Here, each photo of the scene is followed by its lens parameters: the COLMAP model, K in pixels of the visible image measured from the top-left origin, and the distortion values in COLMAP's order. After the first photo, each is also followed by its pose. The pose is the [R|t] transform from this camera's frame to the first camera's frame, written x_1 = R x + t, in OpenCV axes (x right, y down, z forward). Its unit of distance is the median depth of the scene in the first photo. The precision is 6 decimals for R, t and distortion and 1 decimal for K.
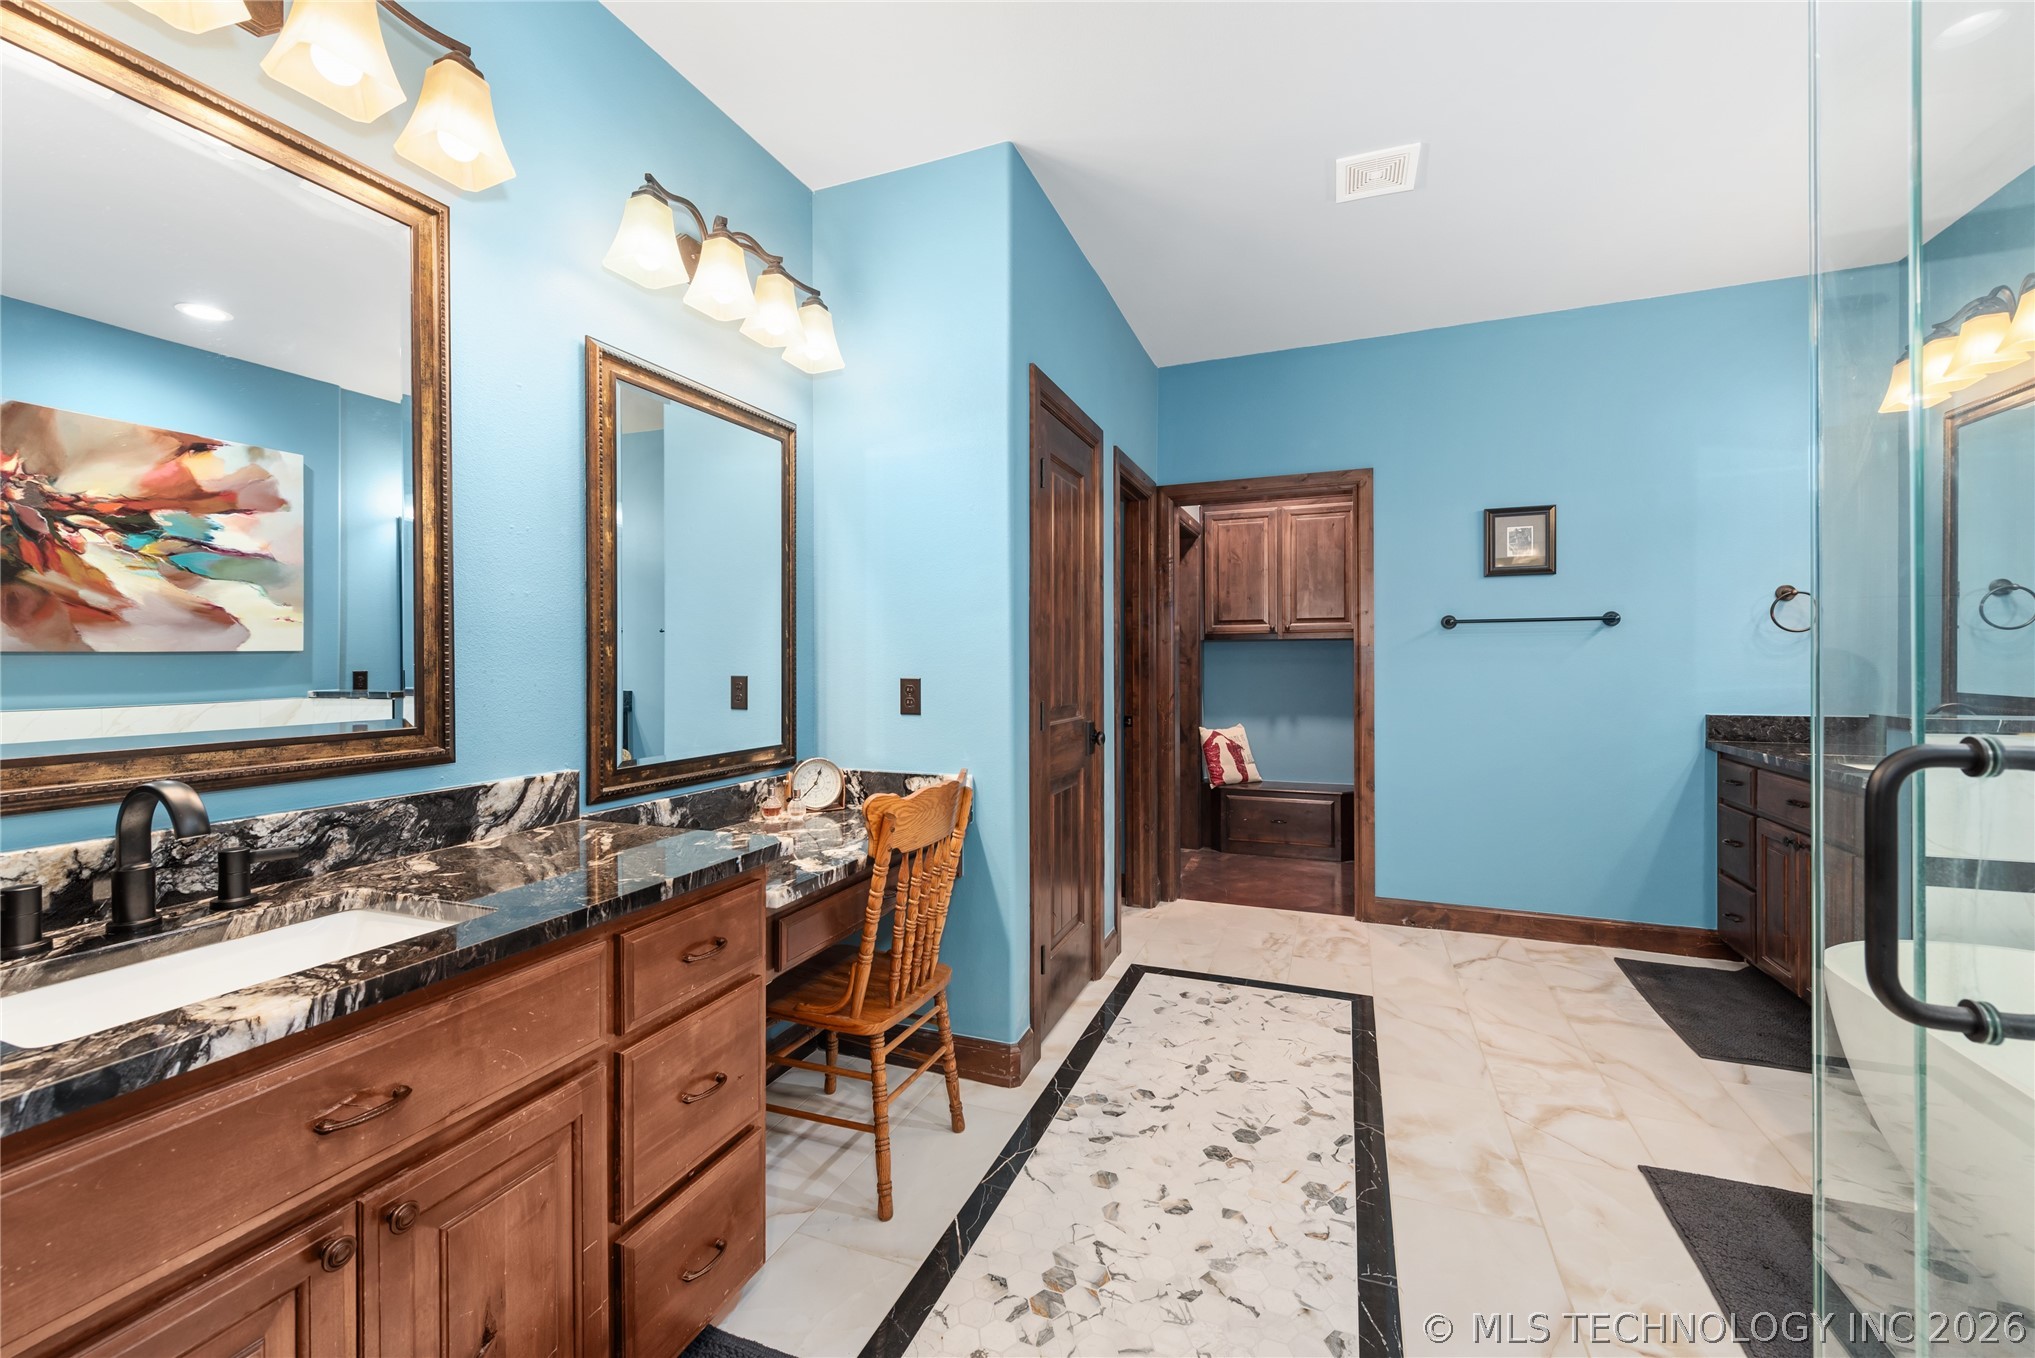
lens RADIAL K [[870.1, 0, 1009.9], [0, 870.1, 665.5], [0, 0, 1]] dist [0.000232, -0.000135]
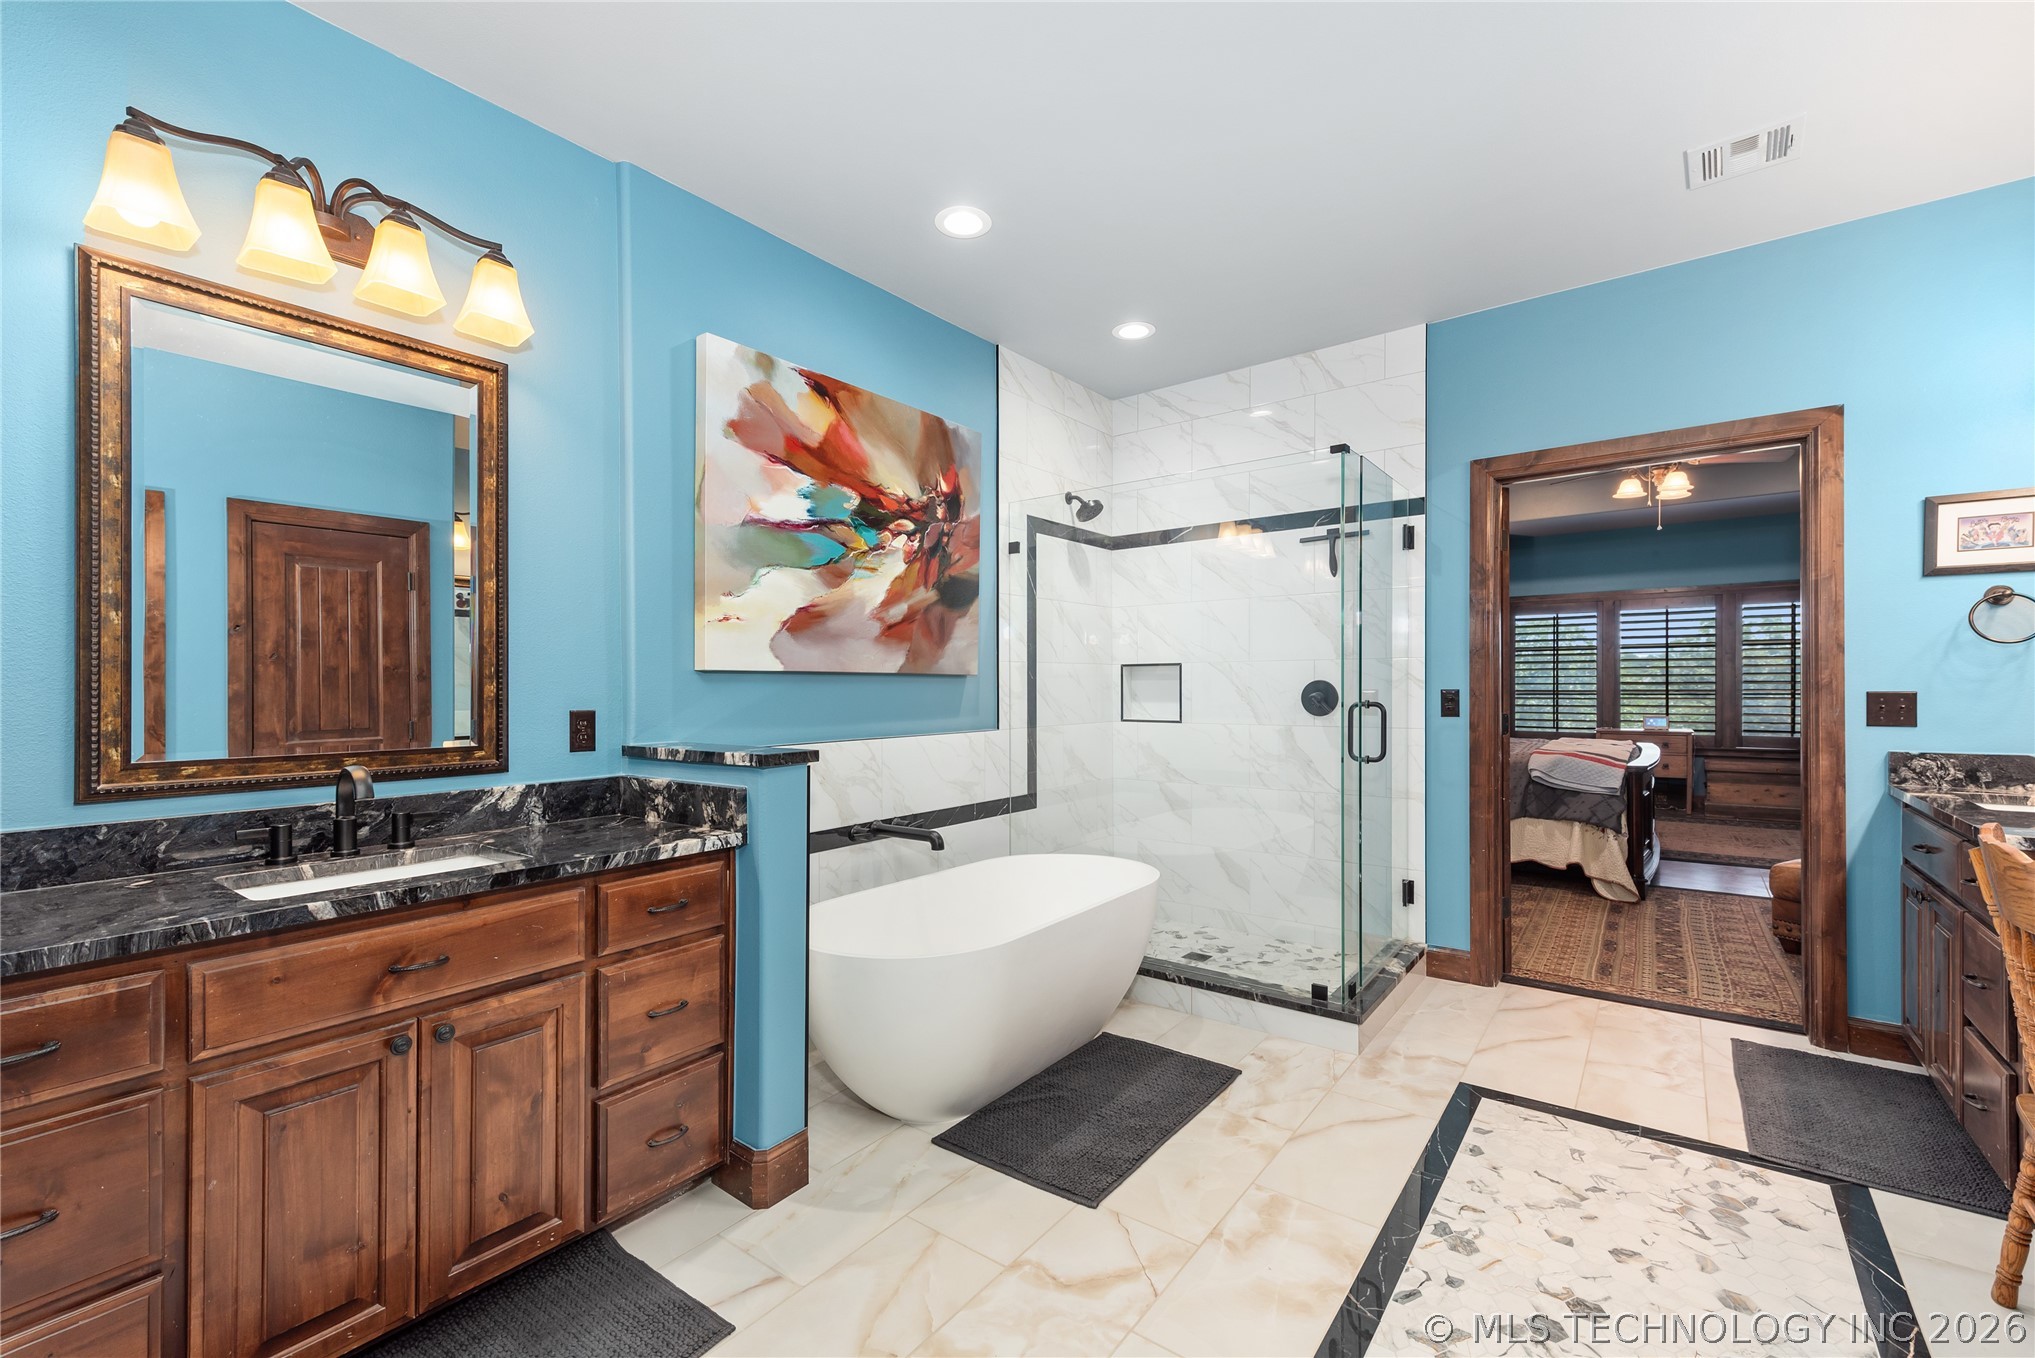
lens RADIAL K [[870.1, 0, 1024.7], [0, 870.1, 681.4], [0, 0, 1]] dist [0.000232, -0.000135]
pose [[-0.963965, 0.019791, 0.265293, 0.552565], [0.021282, 0.999770, 0.002747, -0.020156], [-0.265177, 0.008294, -0.964164, 2.049047]]
